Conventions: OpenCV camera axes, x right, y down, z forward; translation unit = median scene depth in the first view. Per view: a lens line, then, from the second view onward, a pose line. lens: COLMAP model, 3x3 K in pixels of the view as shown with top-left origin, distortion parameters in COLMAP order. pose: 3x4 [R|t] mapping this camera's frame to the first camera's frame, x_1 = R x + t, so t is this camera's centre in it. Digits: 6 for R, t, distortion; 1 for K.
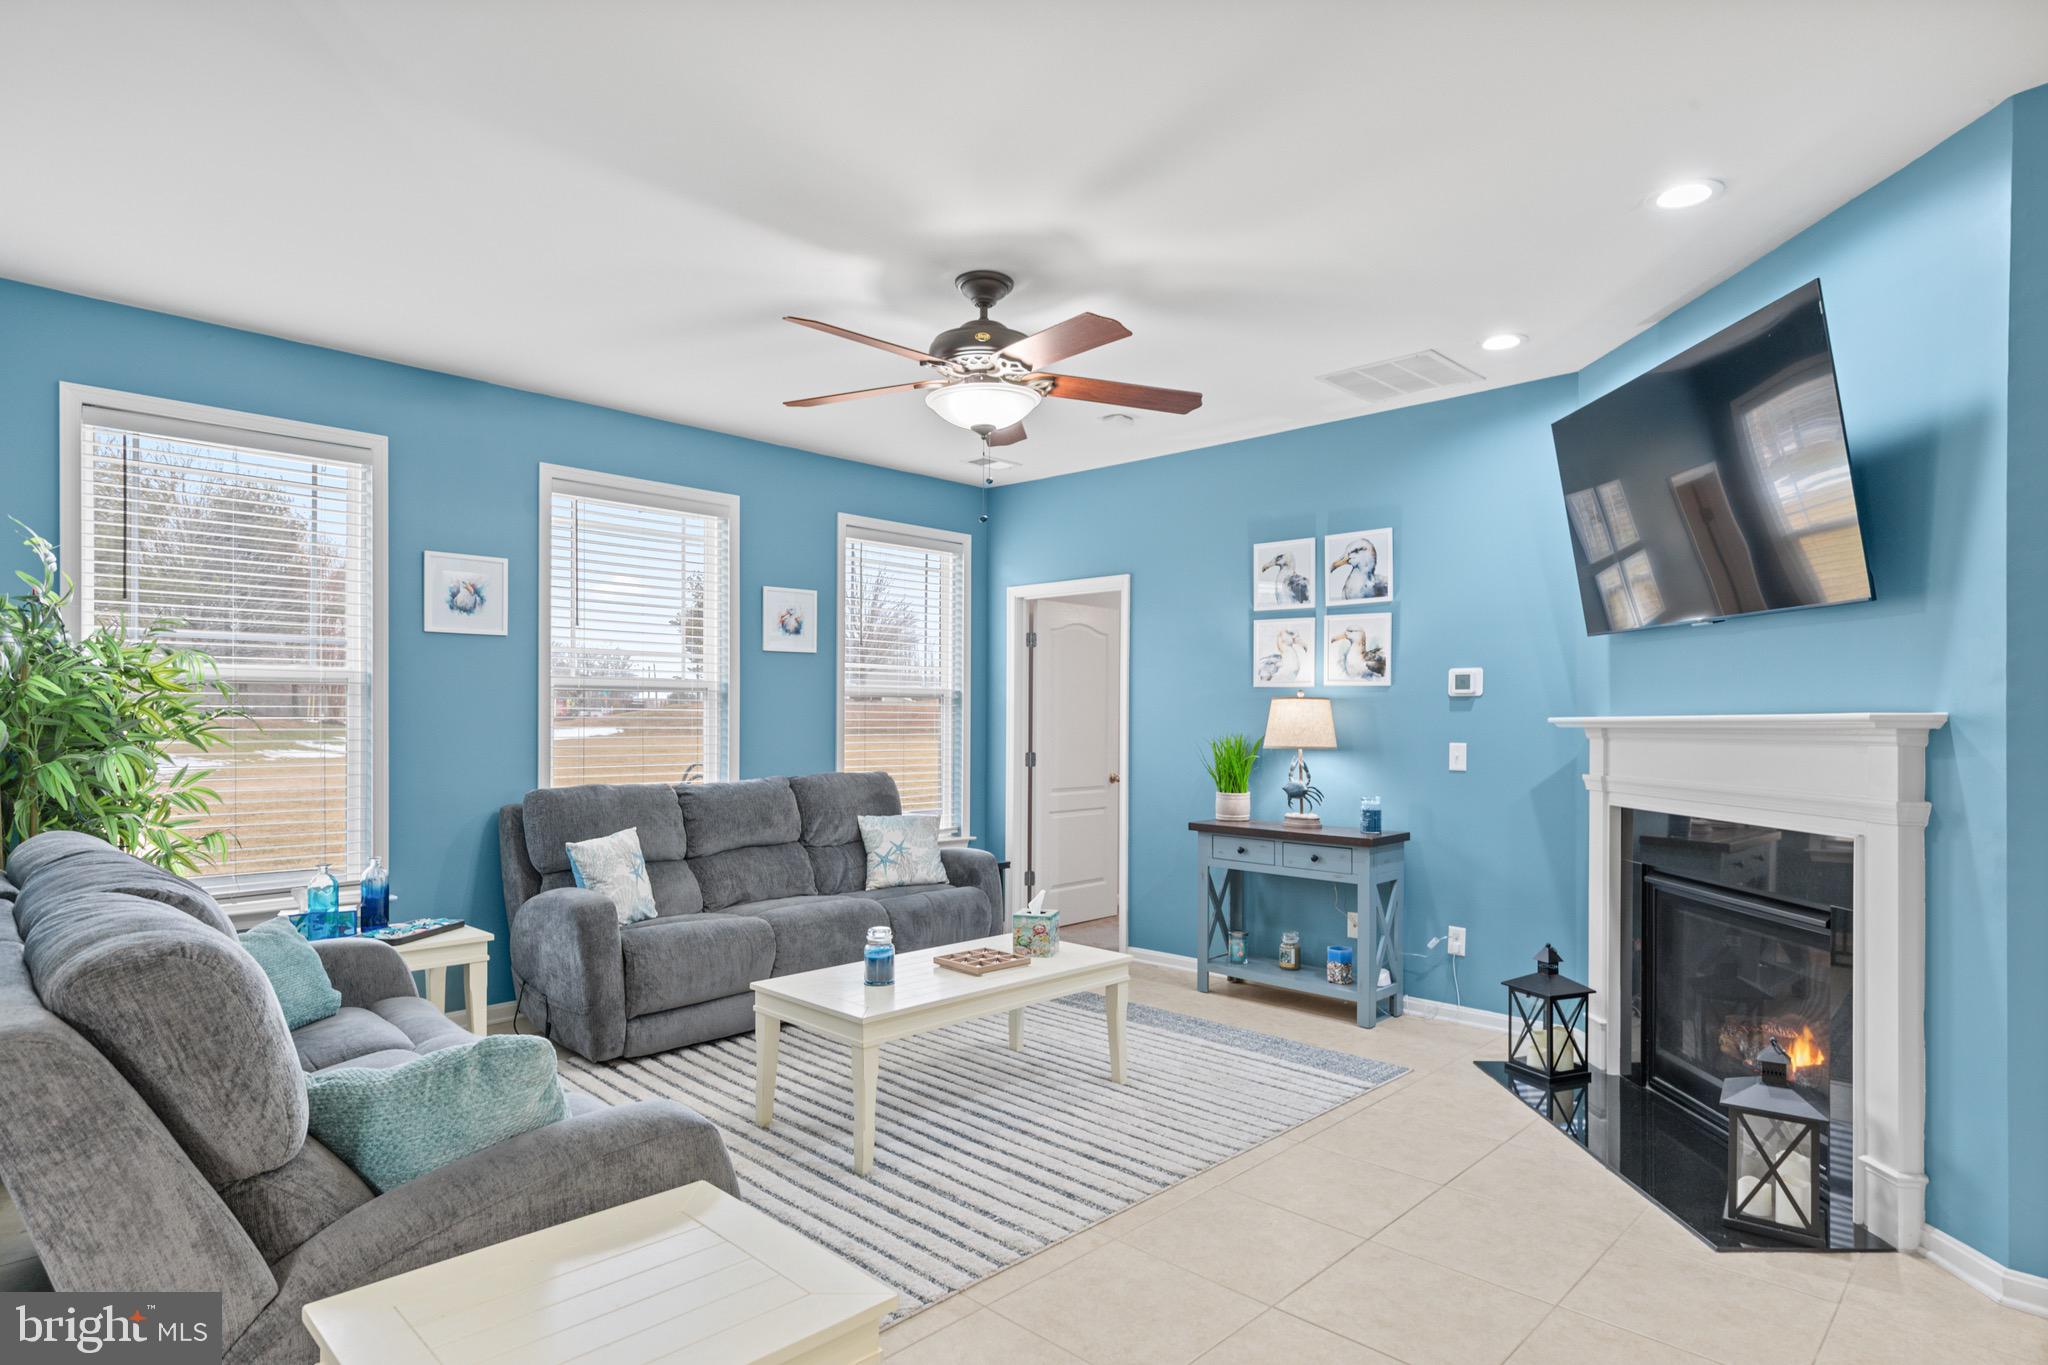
lens RADIAL K [[1099.4, 0, 1018.3], [0, 1099.4, 720.0], [0, 0, 1]] dist [0.000244, 0.000097]
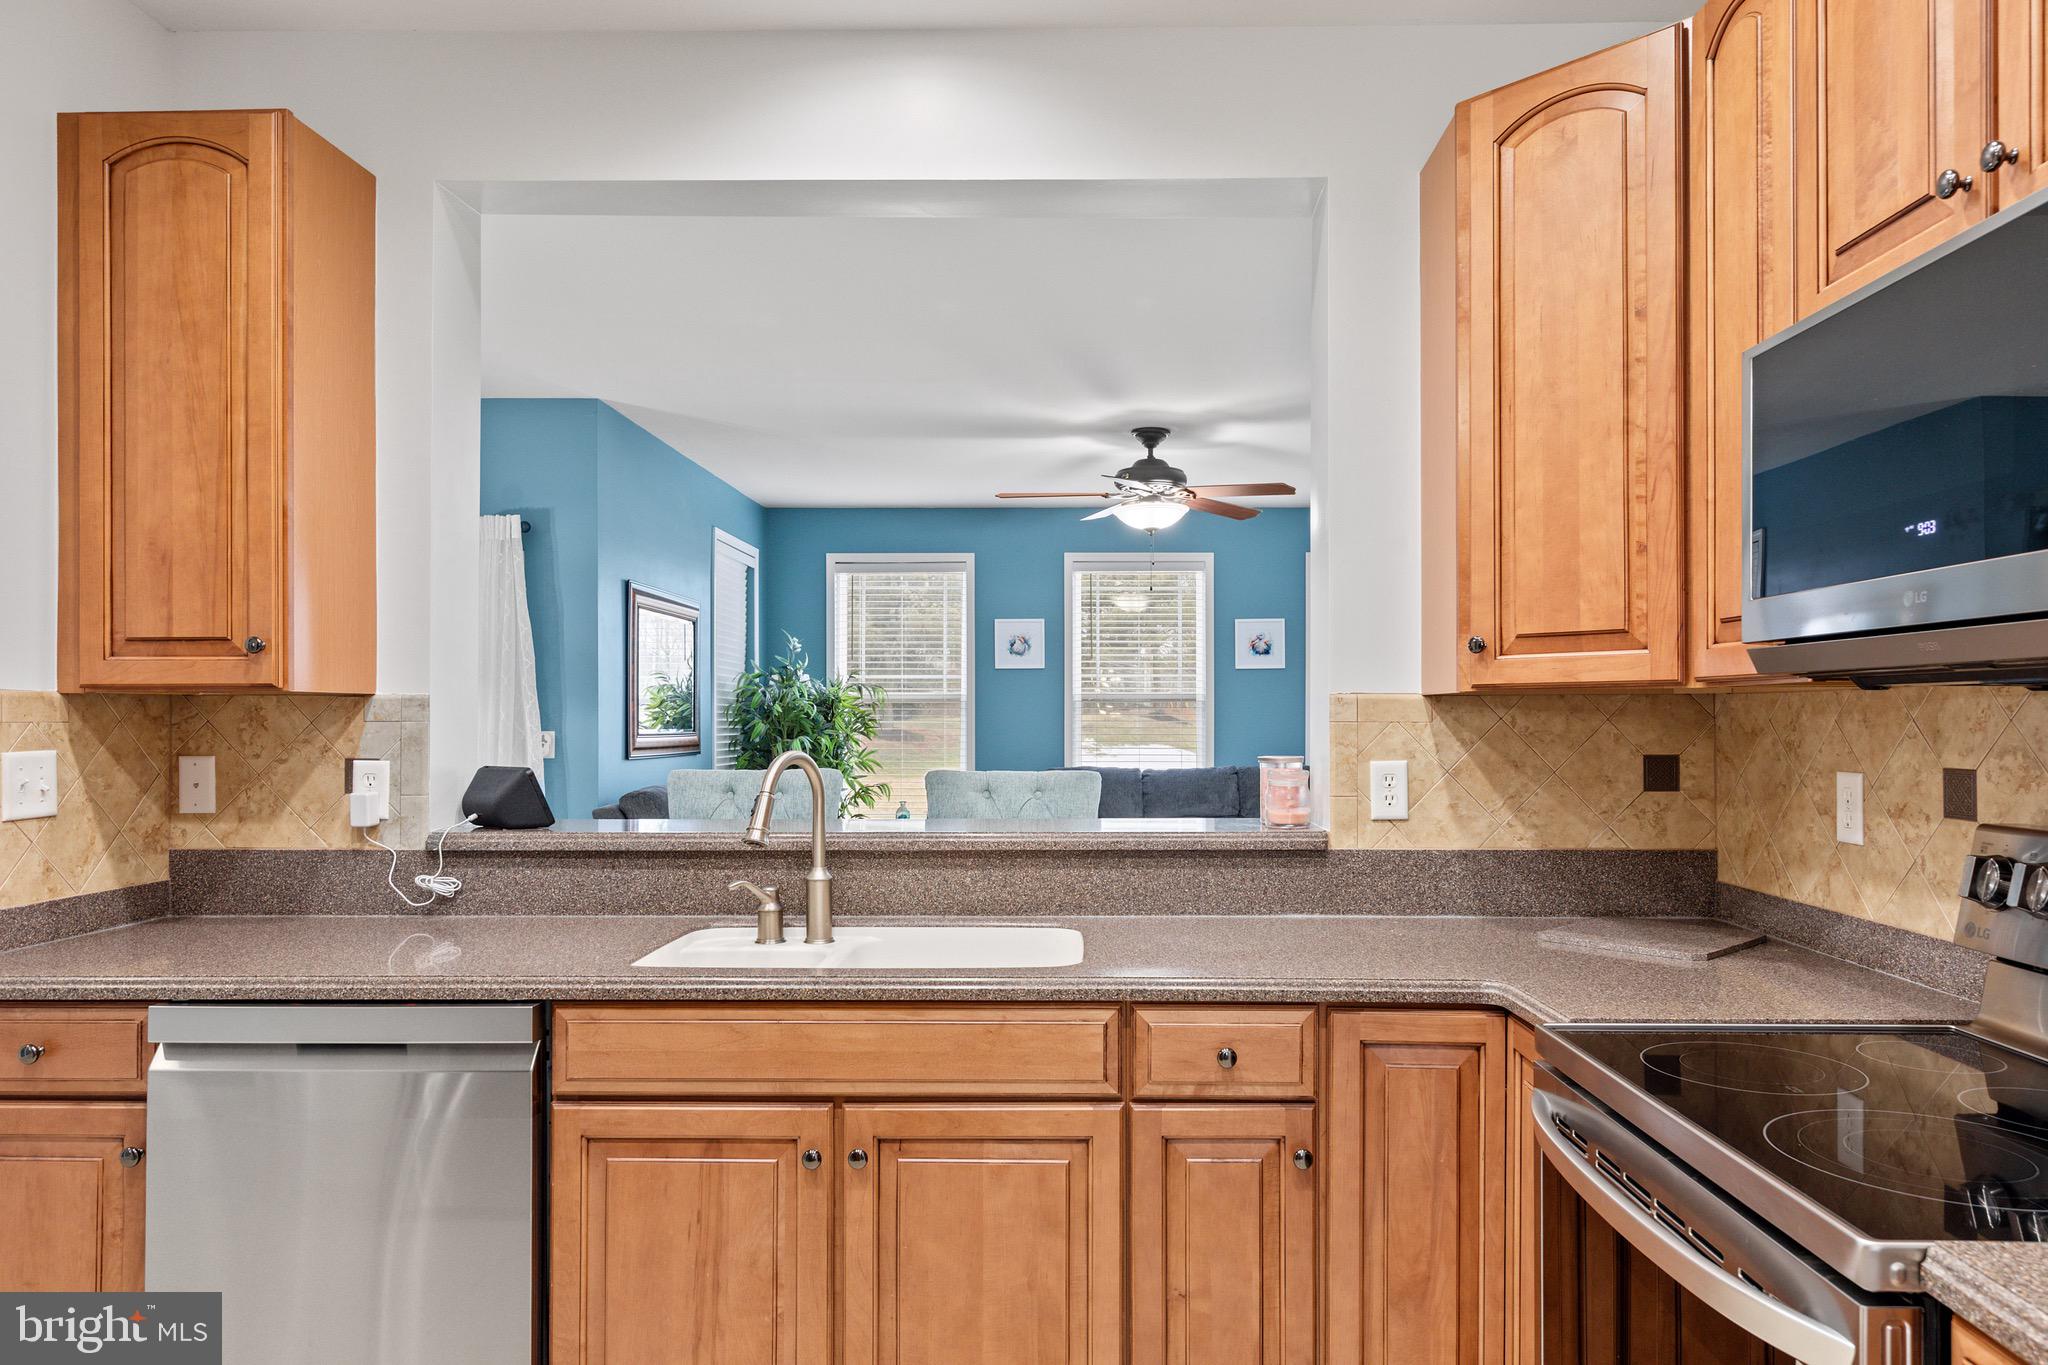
lens RADIAL K [[1324.7, 0, 1052.6], [0, 1324.7, 710.1], [0, 0, 1]] dist [0.005121, 0.000538]
pose [[0.689999, -0.010220, -0.723738, 0.876527], [0.002535, 0.999928, -0.011704, 0.002381], [0.723806, 0.006241, 0.689975, -0.261085]]
